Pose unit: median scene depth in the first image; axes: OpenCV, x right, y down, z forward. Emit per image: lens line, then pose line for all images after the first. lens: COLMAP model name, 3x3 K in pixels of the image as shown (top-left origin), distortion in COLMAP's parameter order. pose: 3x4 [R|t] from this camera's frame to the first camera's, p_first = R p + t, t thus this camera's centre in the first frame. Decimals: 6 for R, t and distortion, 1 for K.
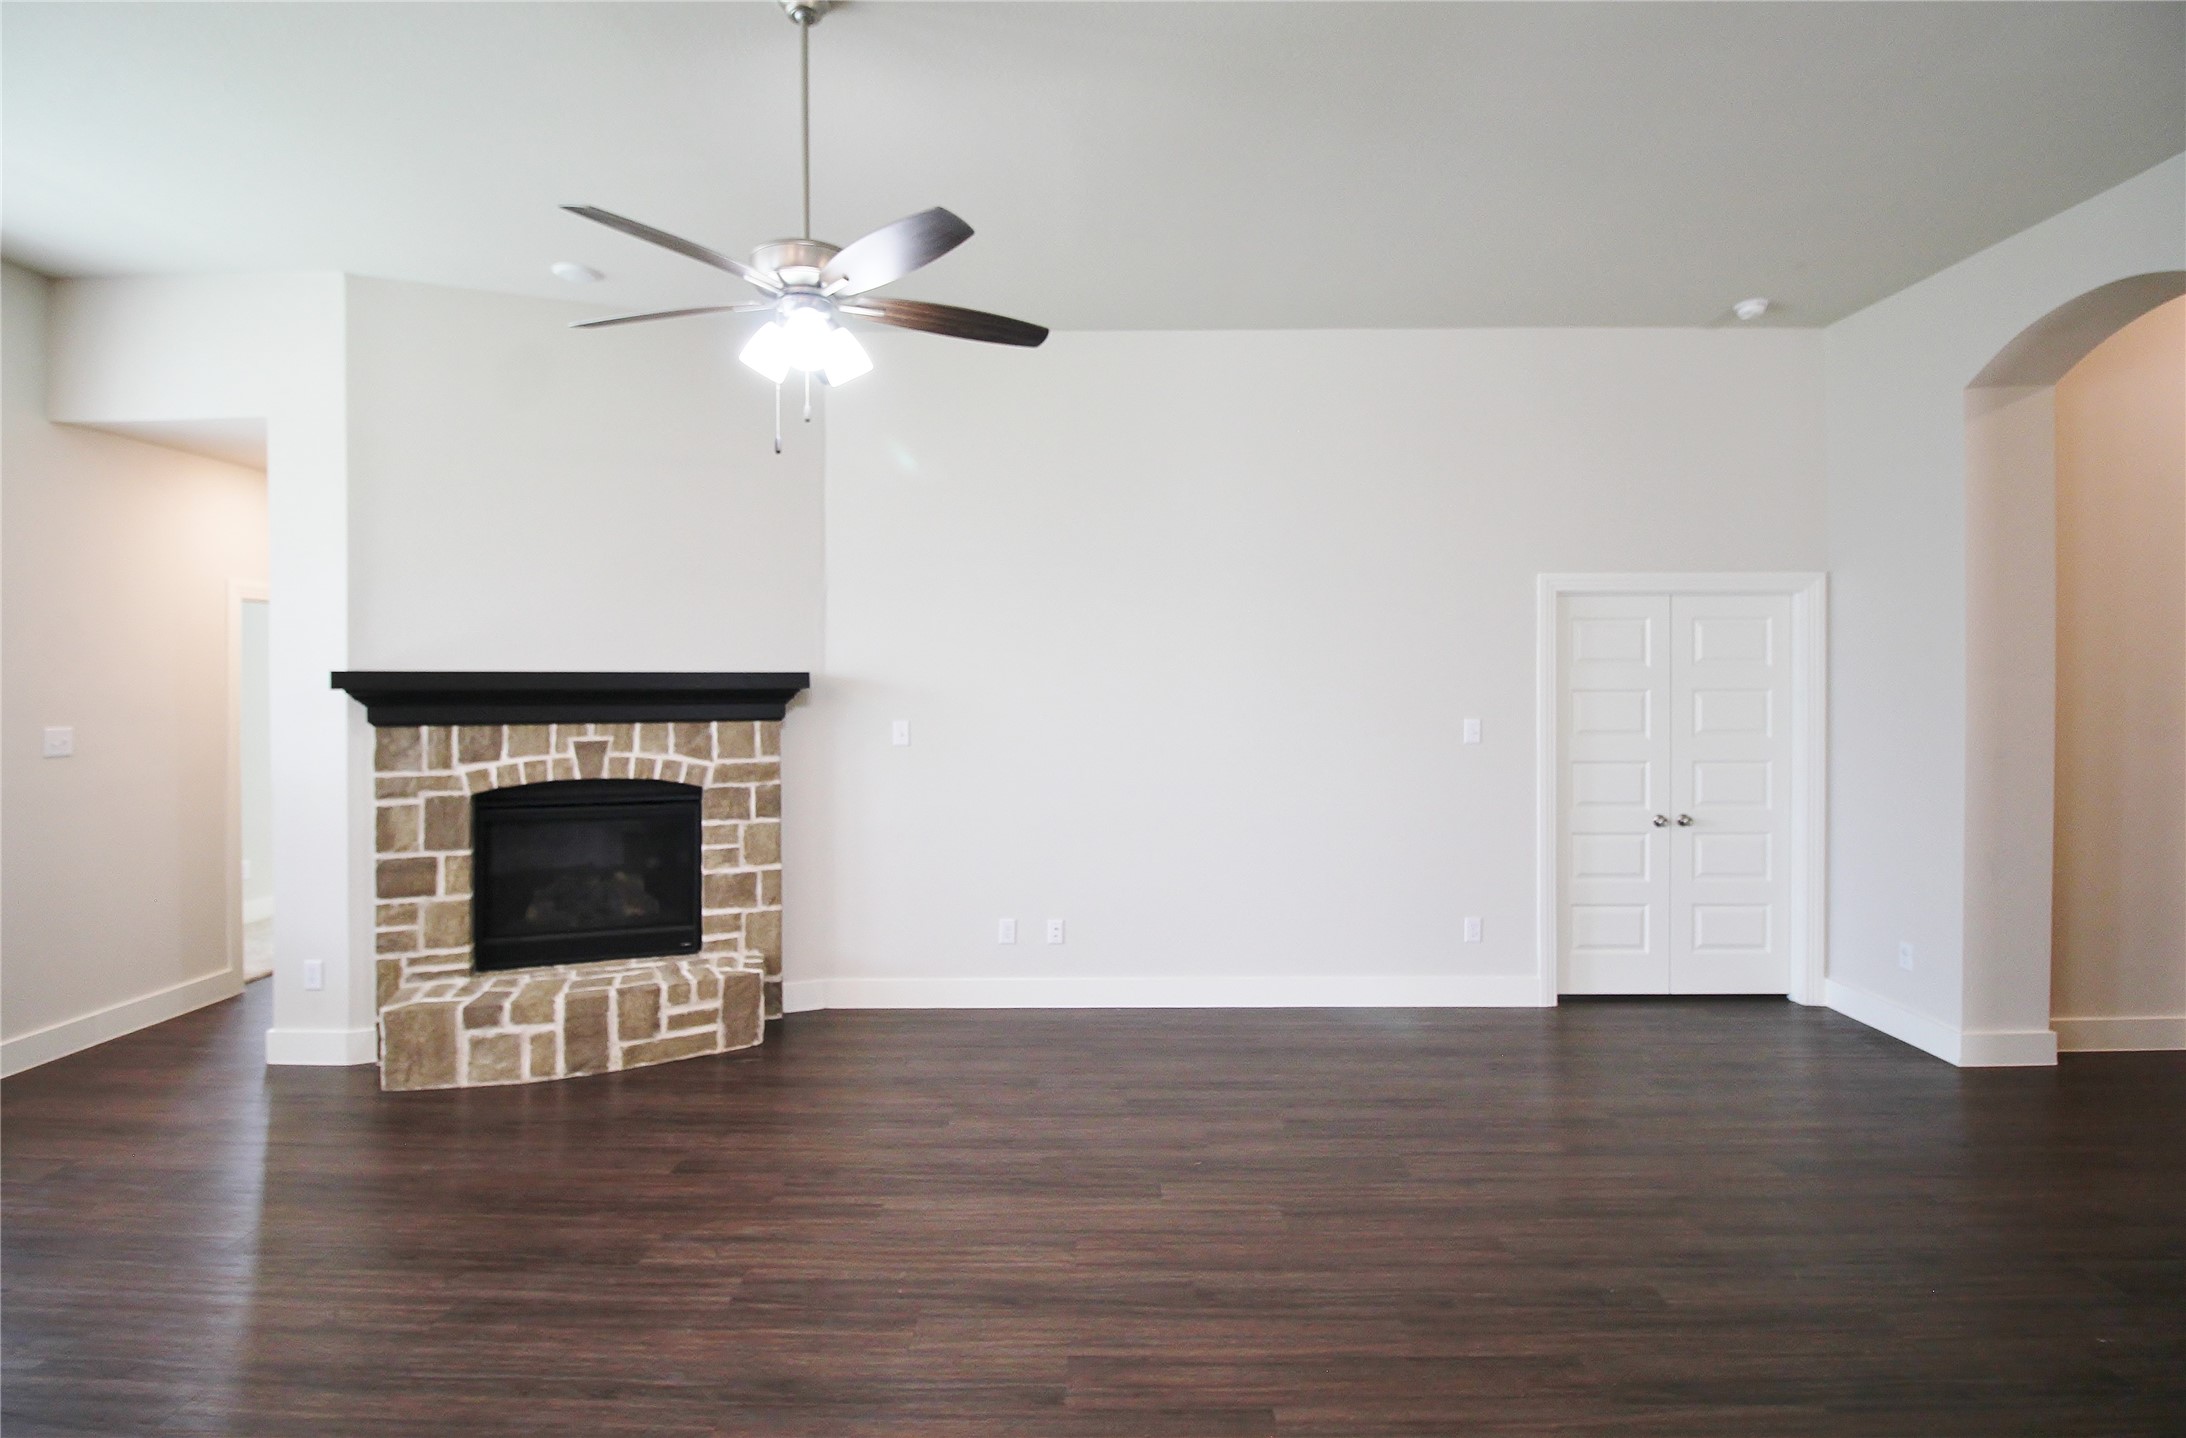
lens RADIAL K [[1017.8, 0, 1090.9], [0, 1017.8, 696.0], [0, 0, 1]] dist [-0.004351, -0.010374]
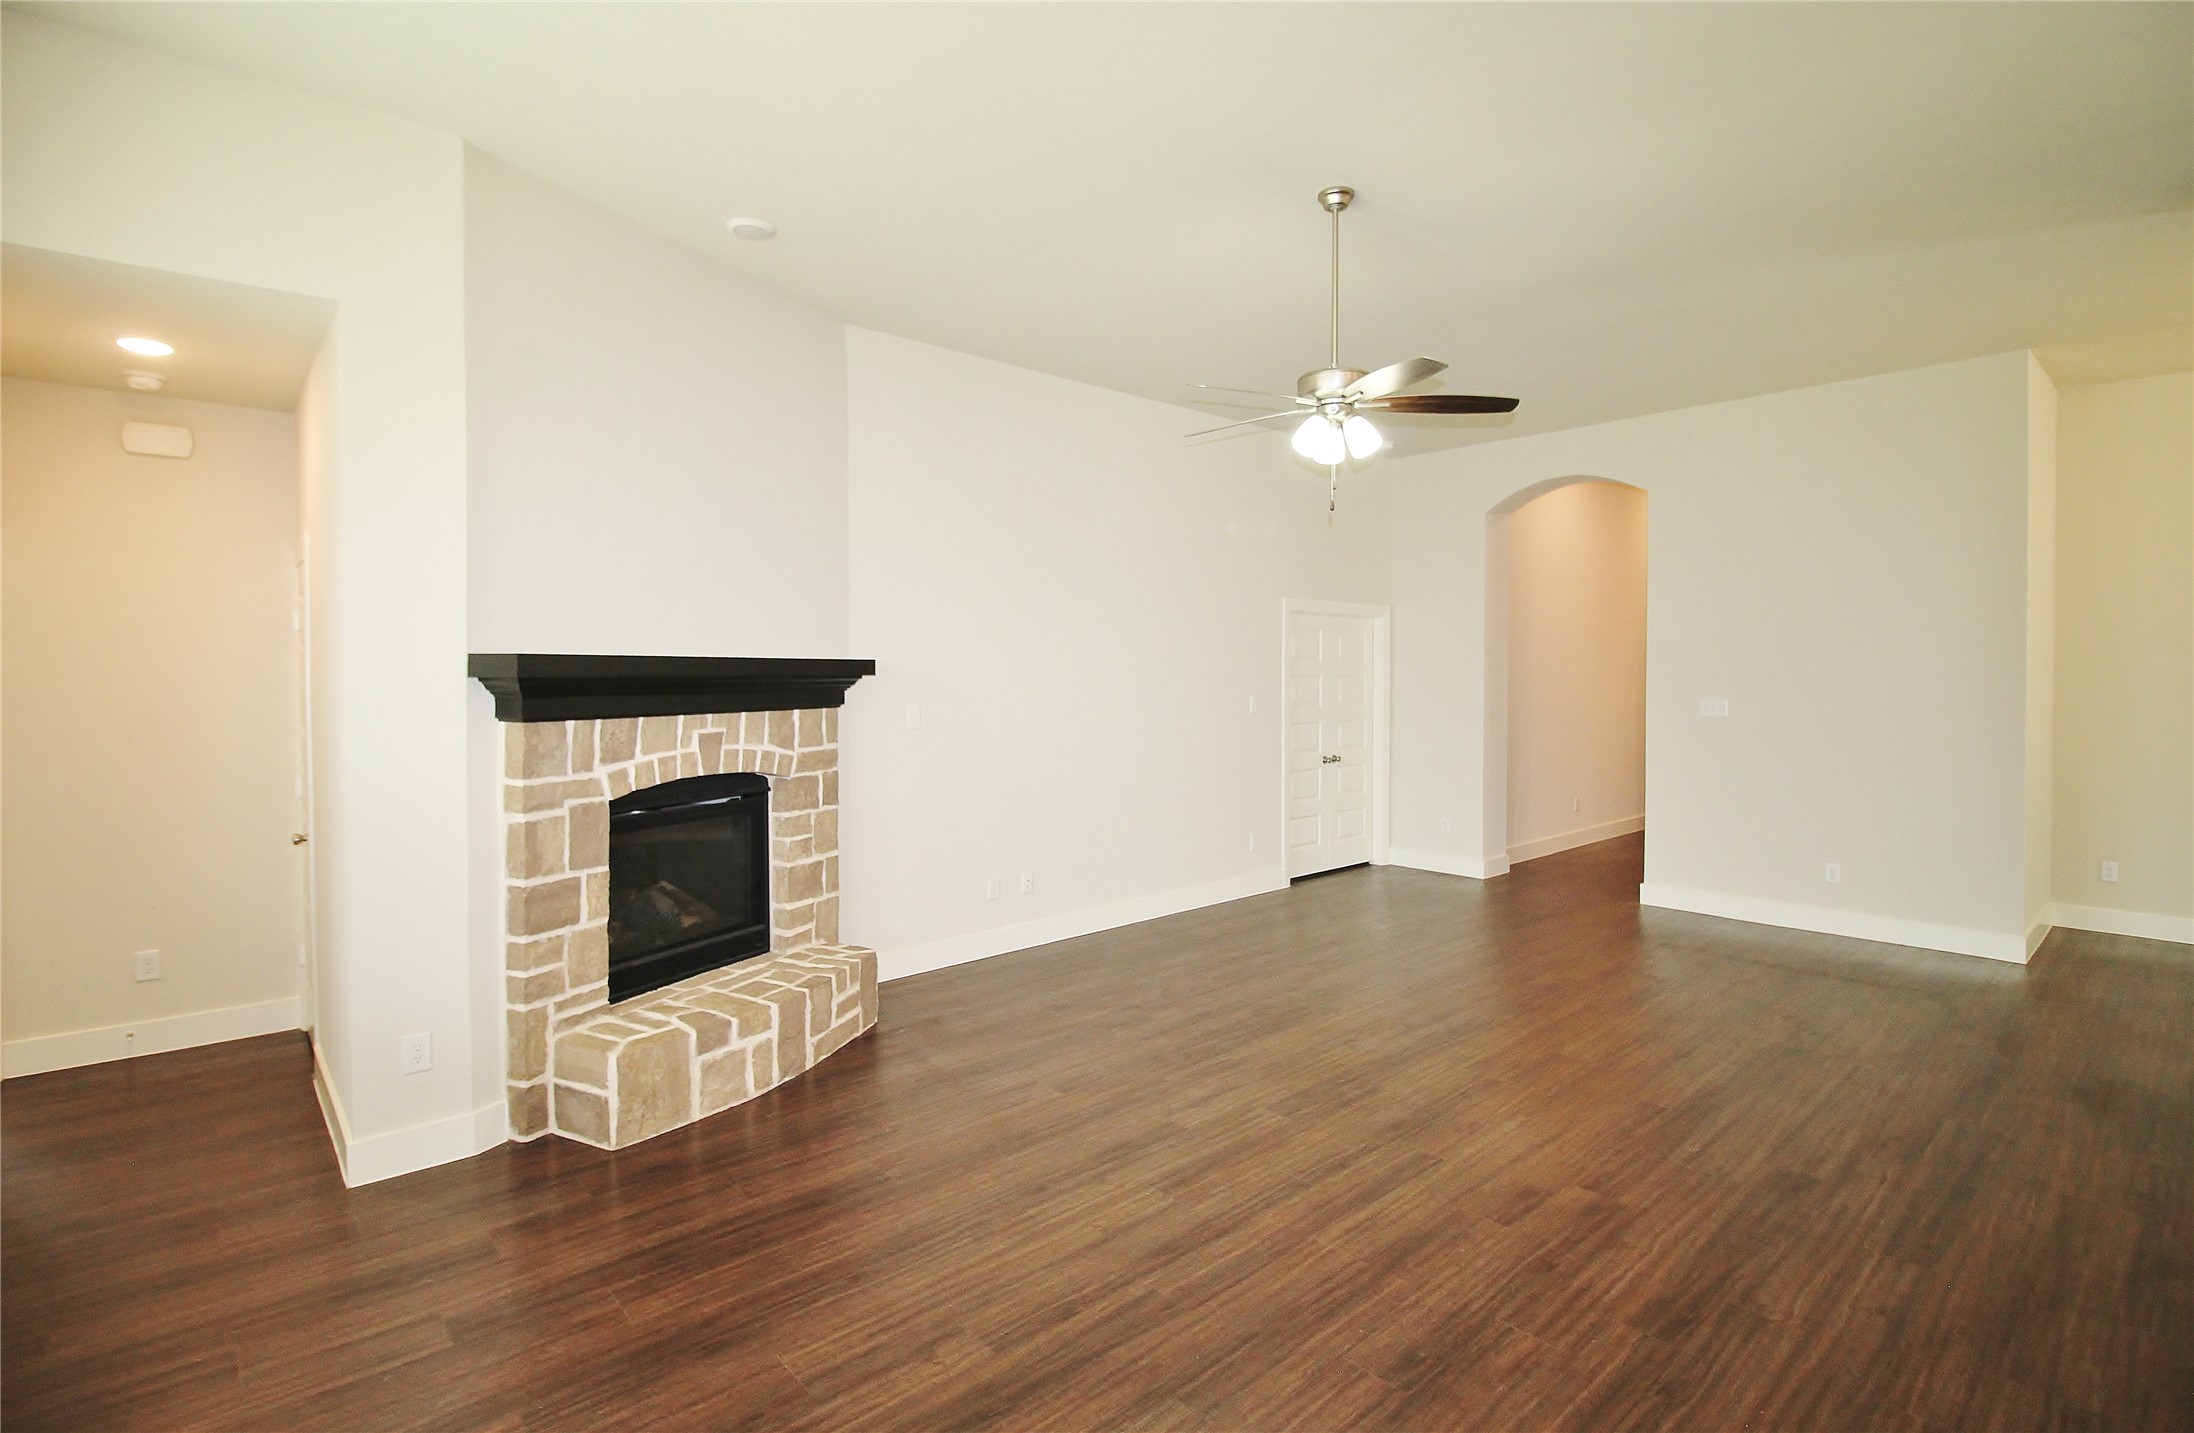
lens RADIAL K [[1027.3, 0, 1101.0], [0, 1027.3, 700.7], [0, 0, 1]] dist [-0.008544, -0.008689]
pose [[0.734706, -0.017425, 0.678162, -0.898283], [0.007137, 0.999813, 0.017958, 0.001422], [-0.678348, -0.008354, 0.734693, 0.089149]]
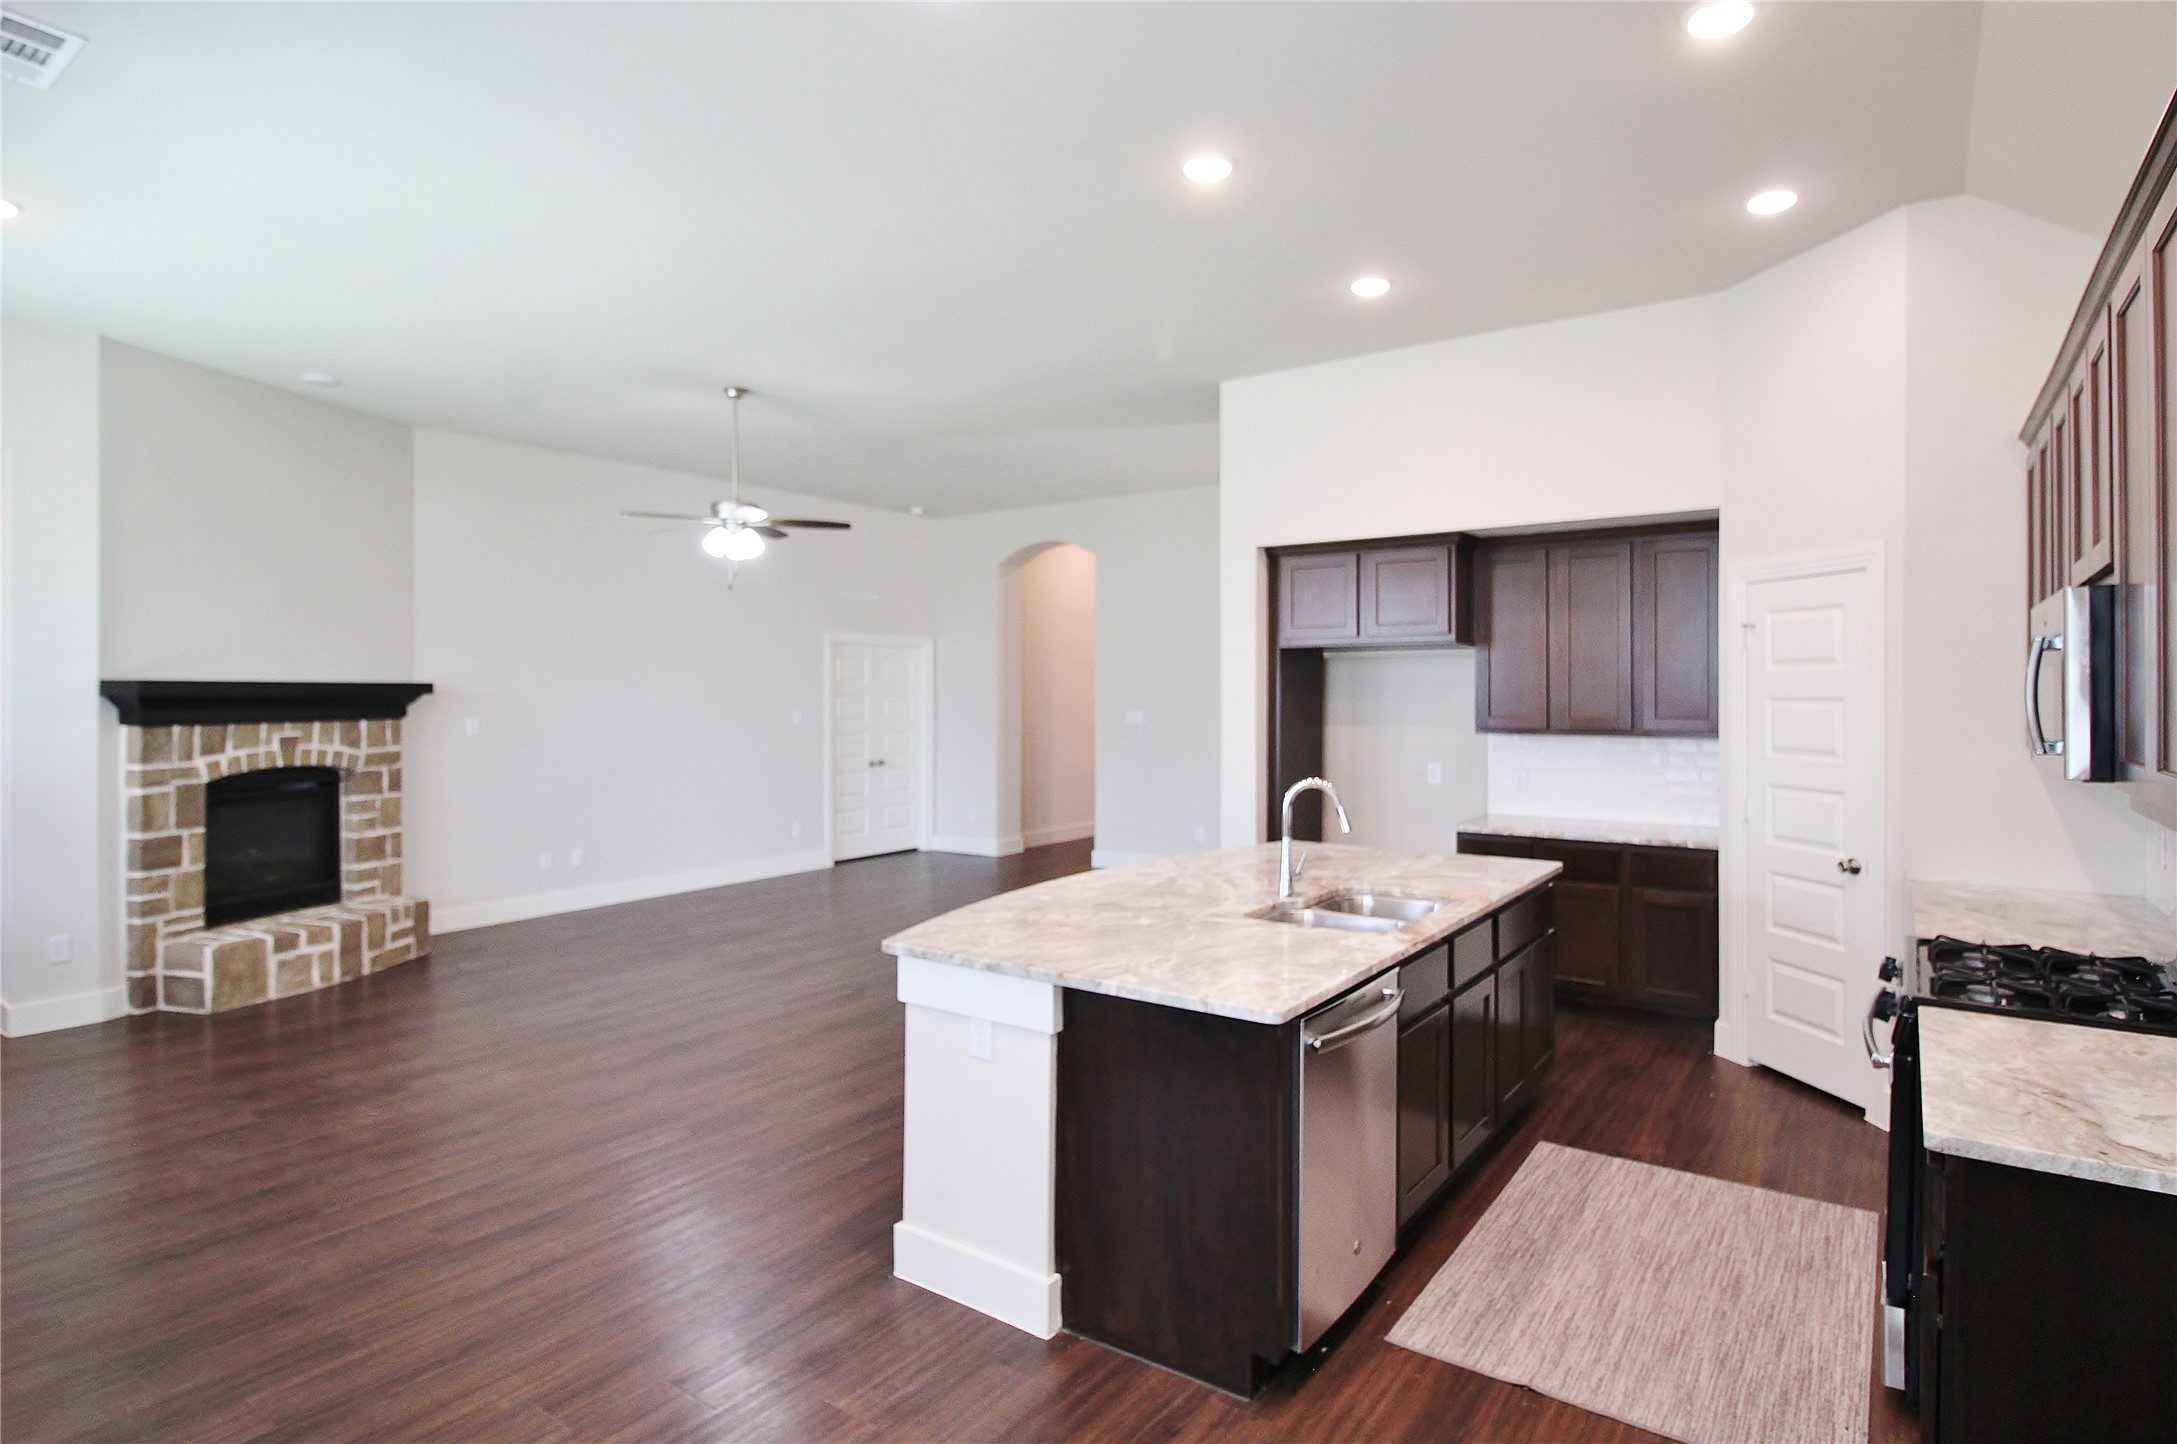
lens RADIAL K [[1135.3, 0, 1104.2], [0, 1135.3, 702.7], [0, 0, 1]] dist [-0.019829, -0.002405]
pose [[0.559045, -0.006527, 0.829112, -1.133841], [0.007332, 0.999969, 0.002929, 0.006166], [-0.829105, 0.004442, 0.559075, -0.654642]]
